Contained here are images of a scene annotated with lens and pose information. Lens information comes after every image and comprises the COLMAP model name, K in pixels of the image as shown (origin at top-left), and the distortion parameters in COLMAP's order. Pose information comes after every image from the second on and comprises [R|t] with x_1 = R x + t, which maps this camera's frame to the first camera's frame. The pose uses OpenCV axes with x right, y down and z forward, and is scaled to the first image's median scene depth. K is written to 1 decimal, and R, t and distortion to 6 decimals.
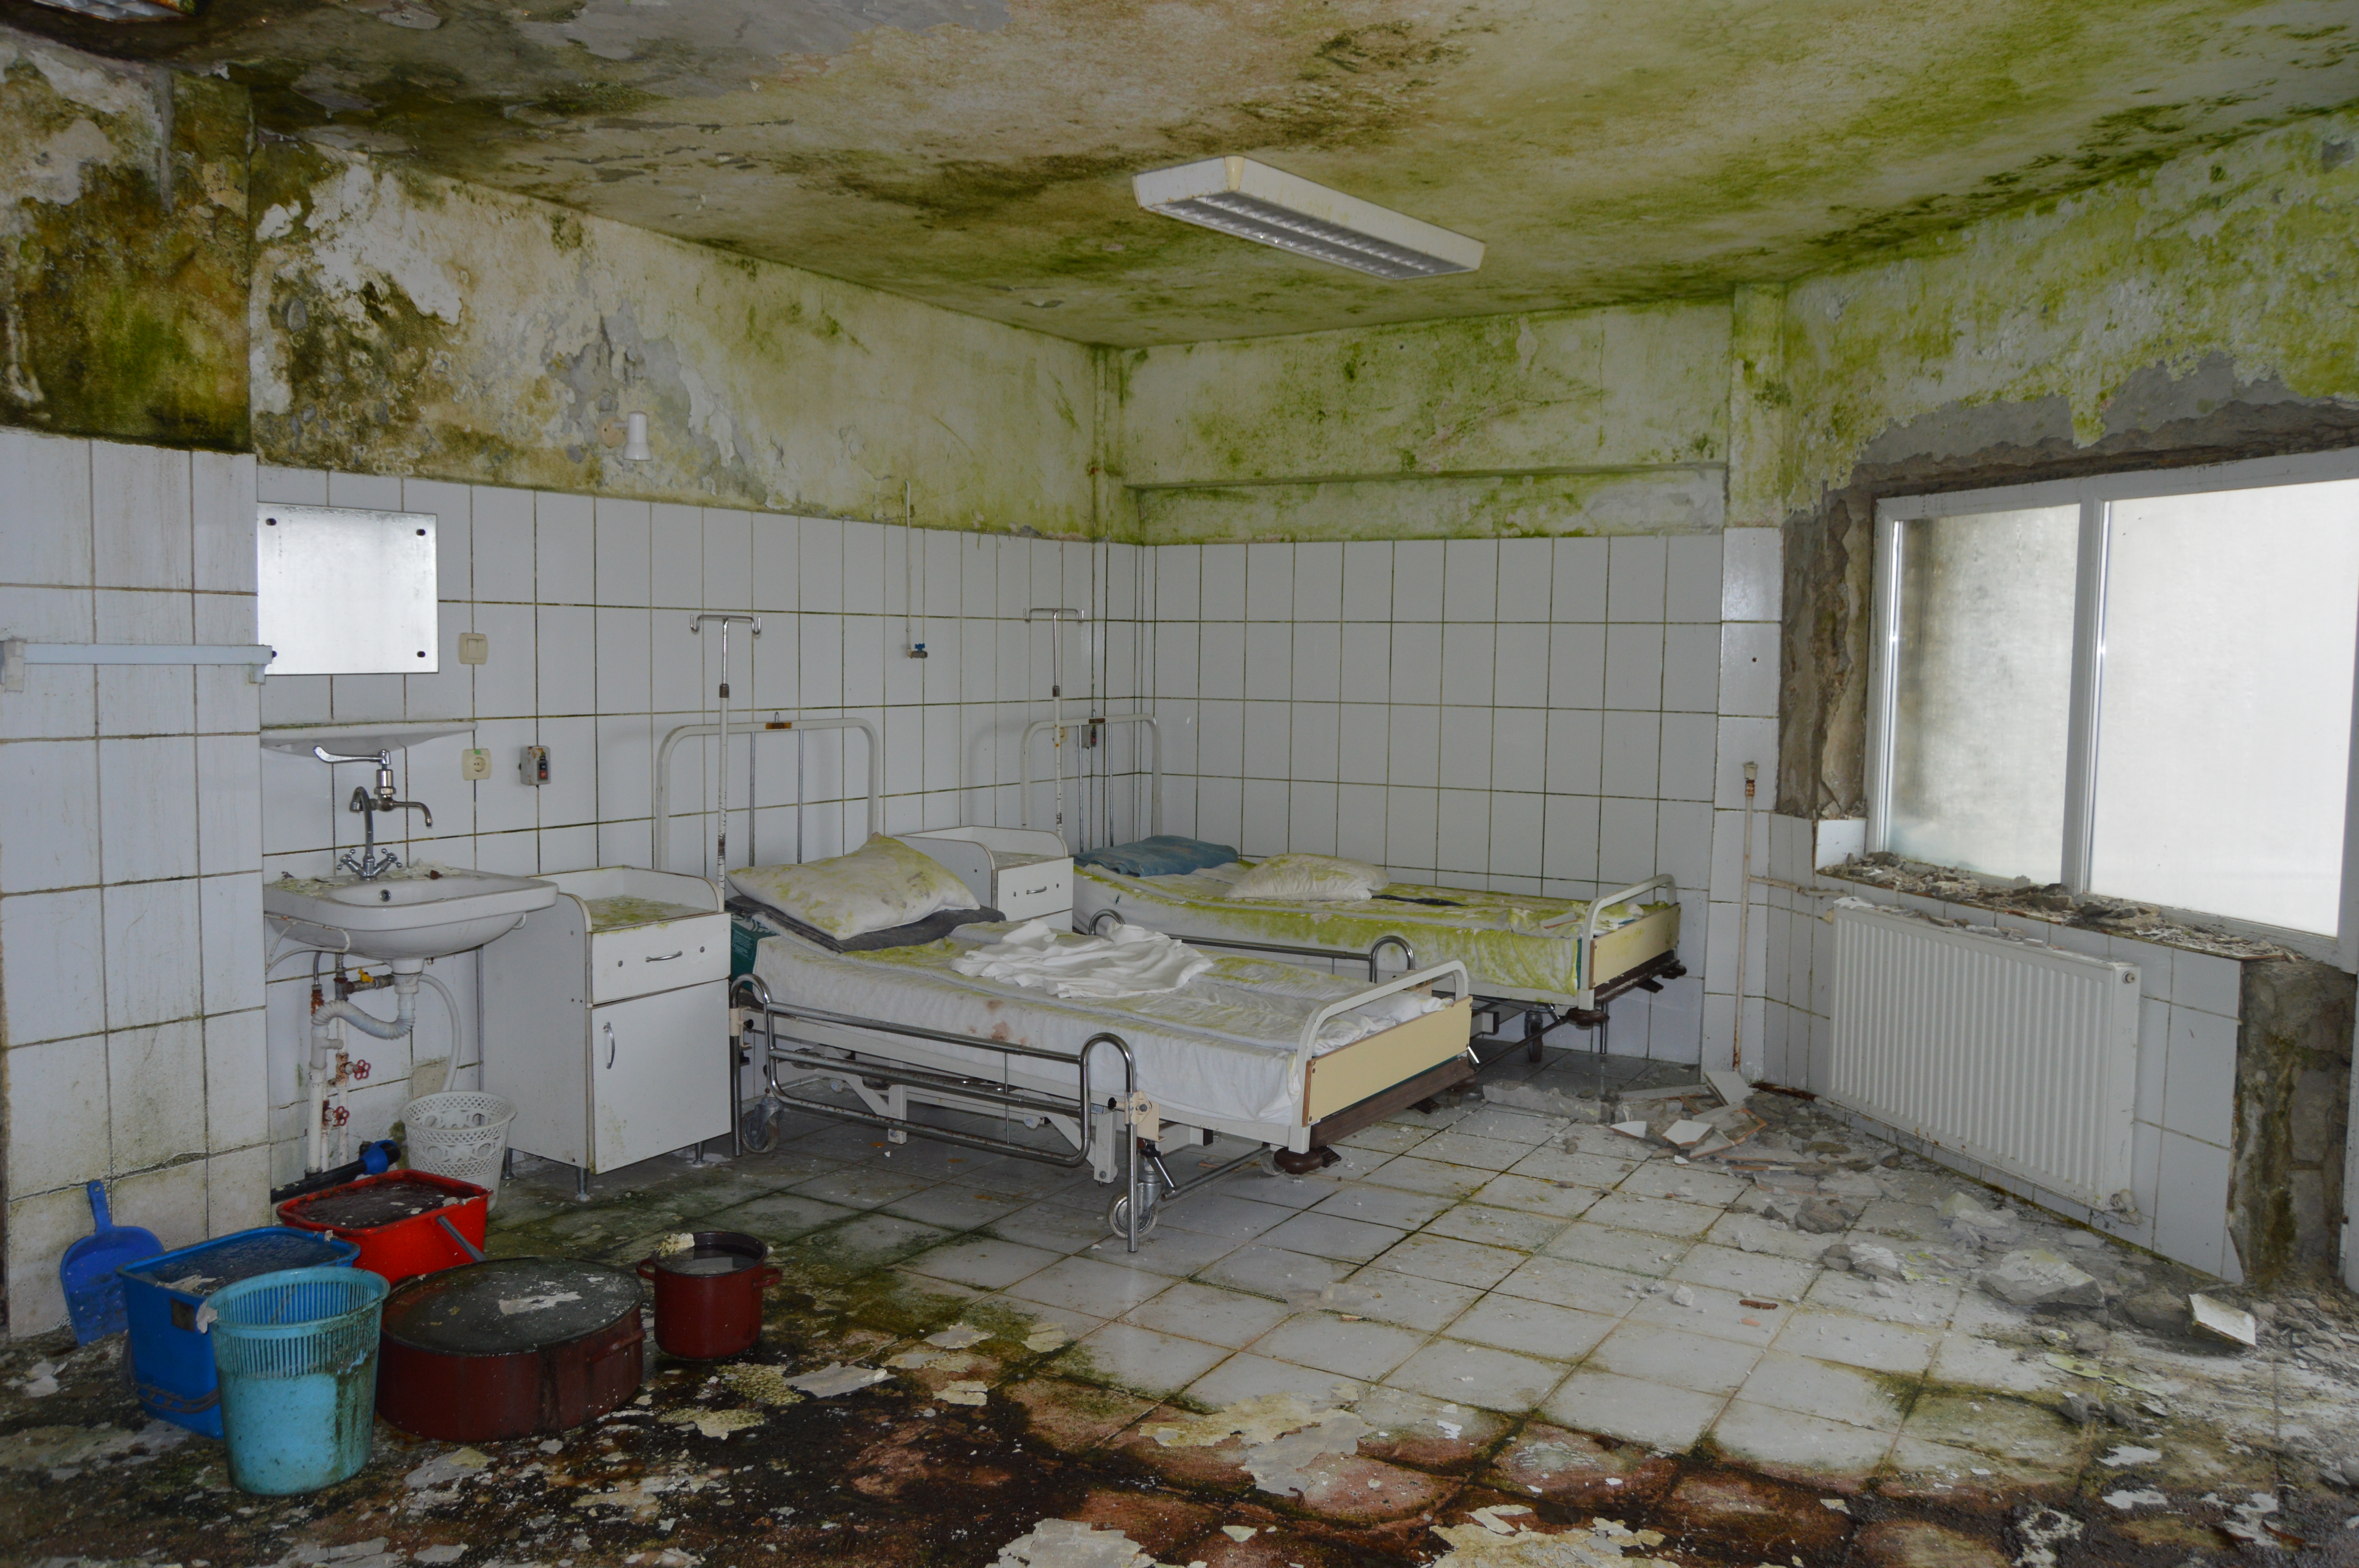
lens RADIAL K [[1848.6, 0, 1174.8], [0, 1848.6, 784.0], [0, 0, 1]] dist [-0.013987, 0.010195]
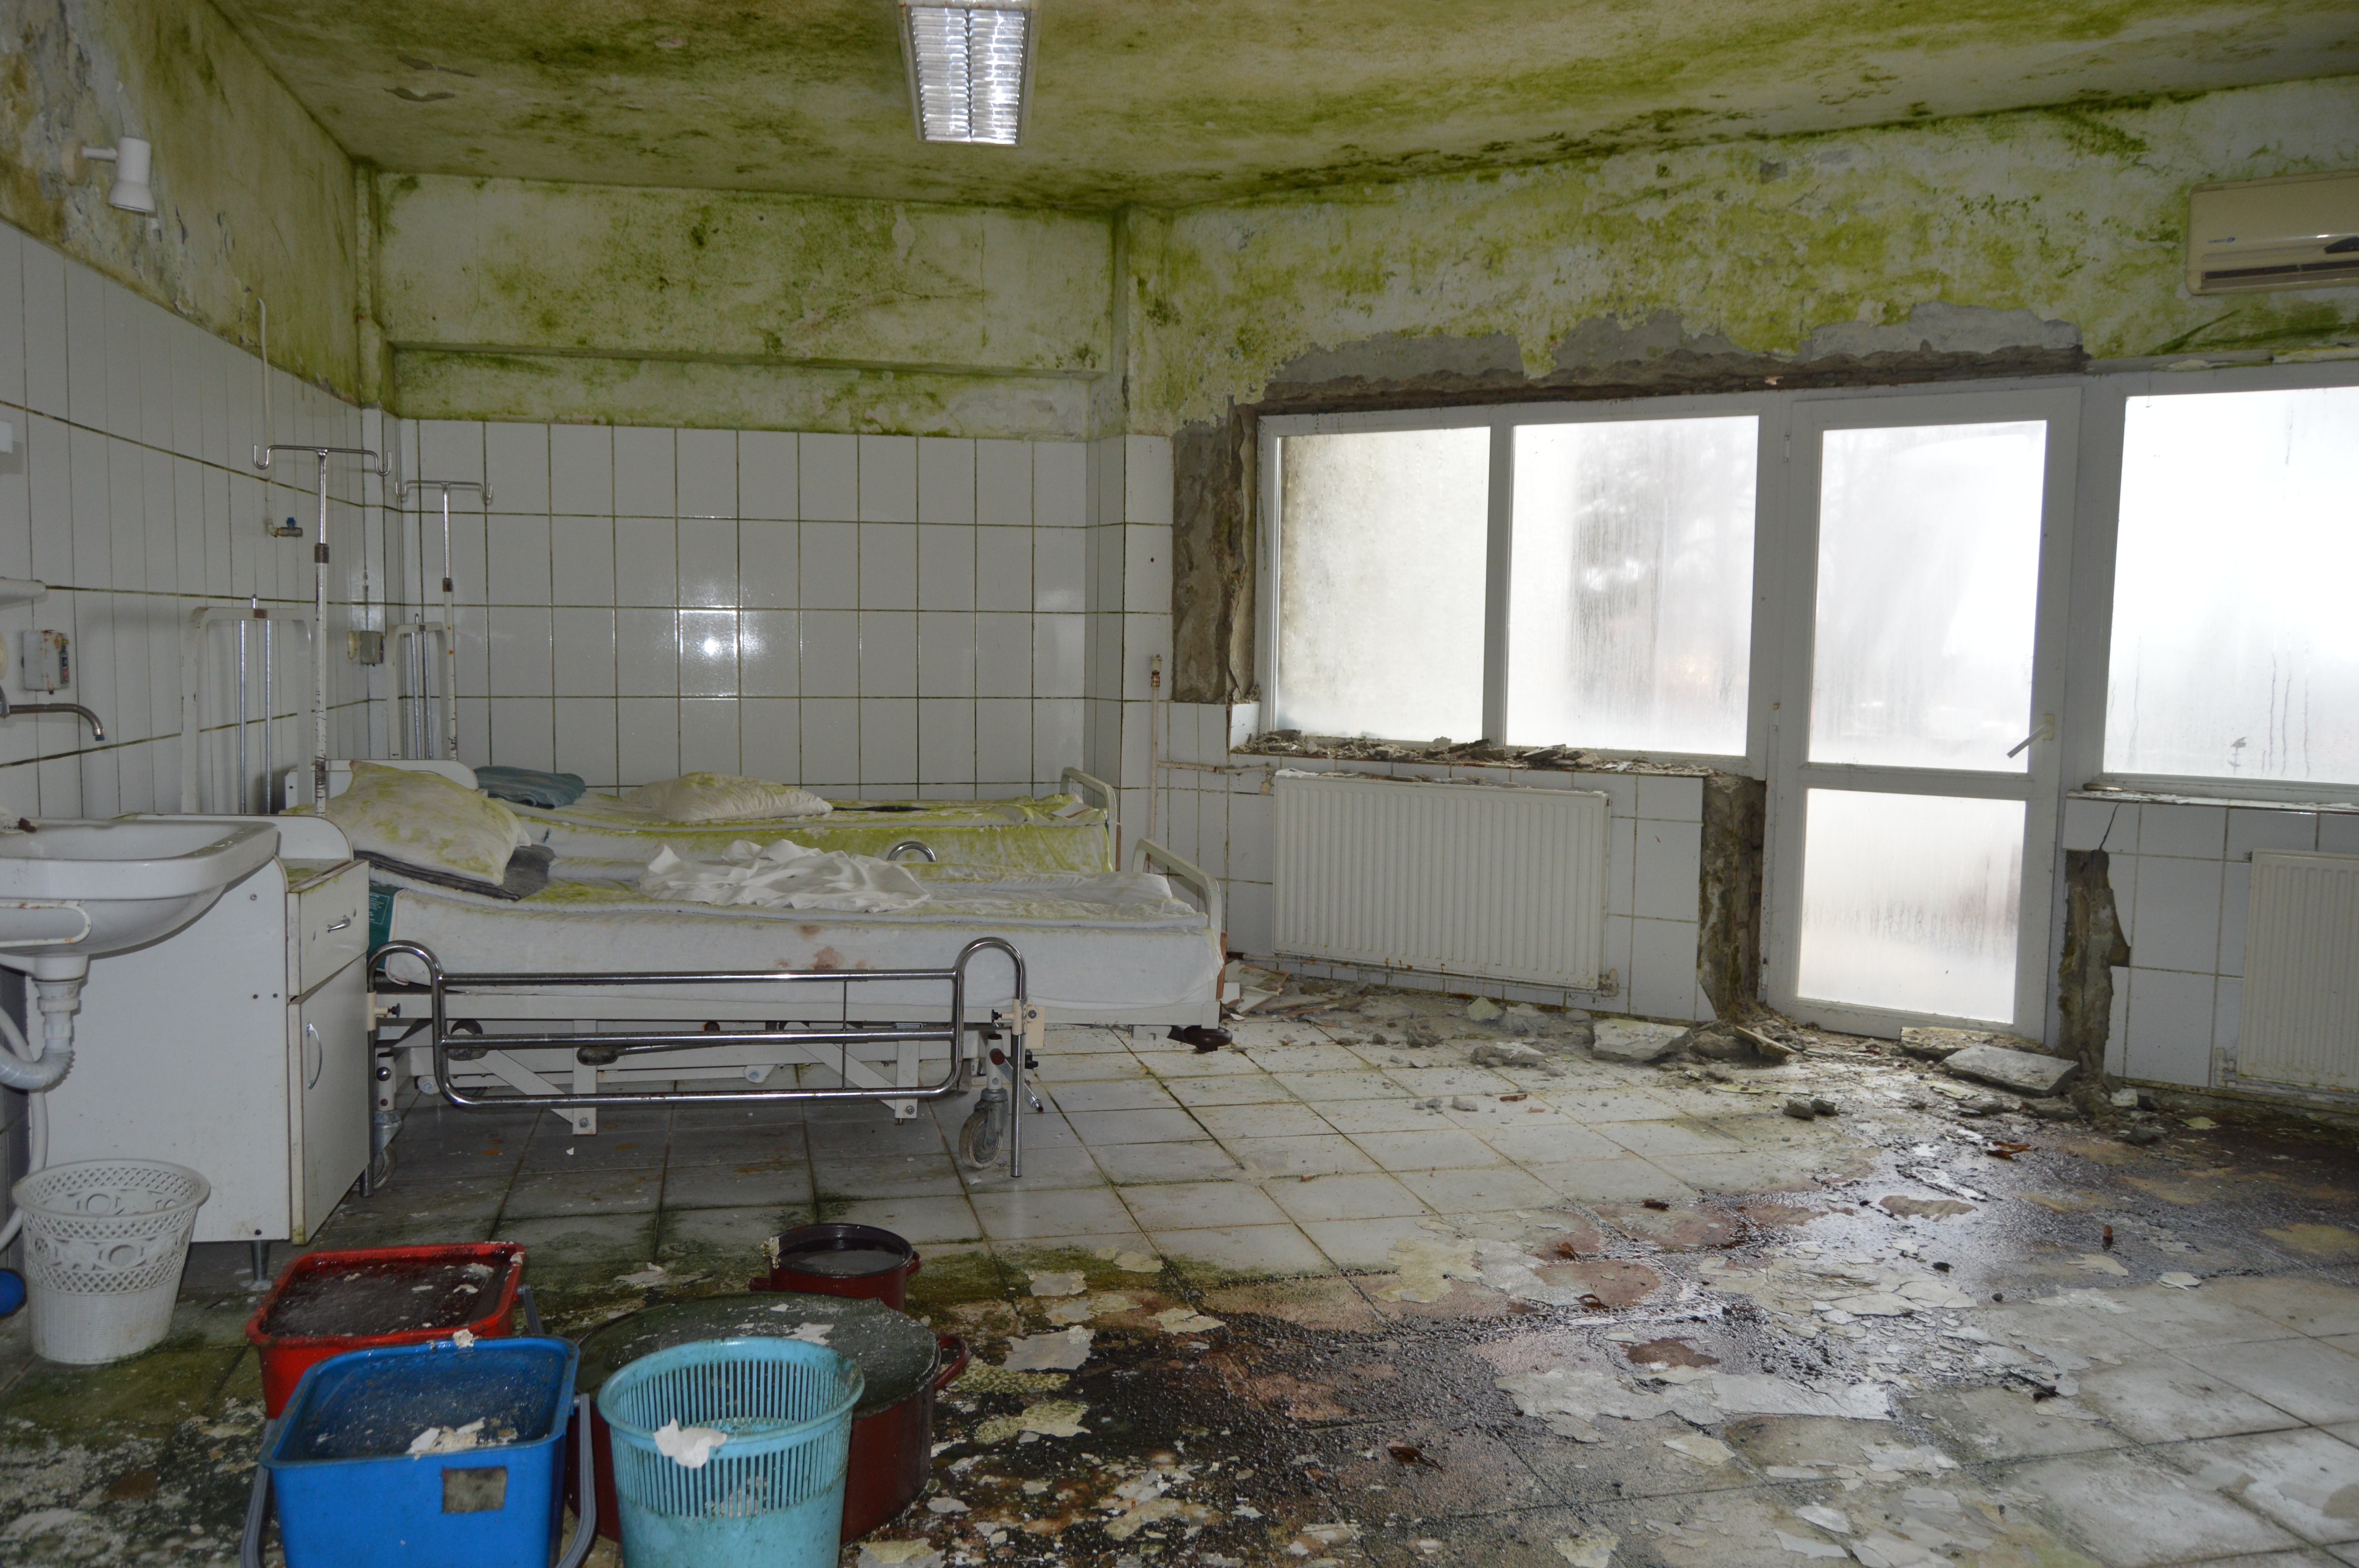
lens RADIAL K [[1848.6, 0, 1177.9], [0, 1848.6, 785.8], [0, 0, 1]] dist [-0.013987, 0.010195]
pose [[0.720145, -0.060905, 0.691146, -0.499837], [0.048208, 0.998125, 0.037726, 0.028045], [-0.692147, 0.006150, 0.721730, 0.253509]]
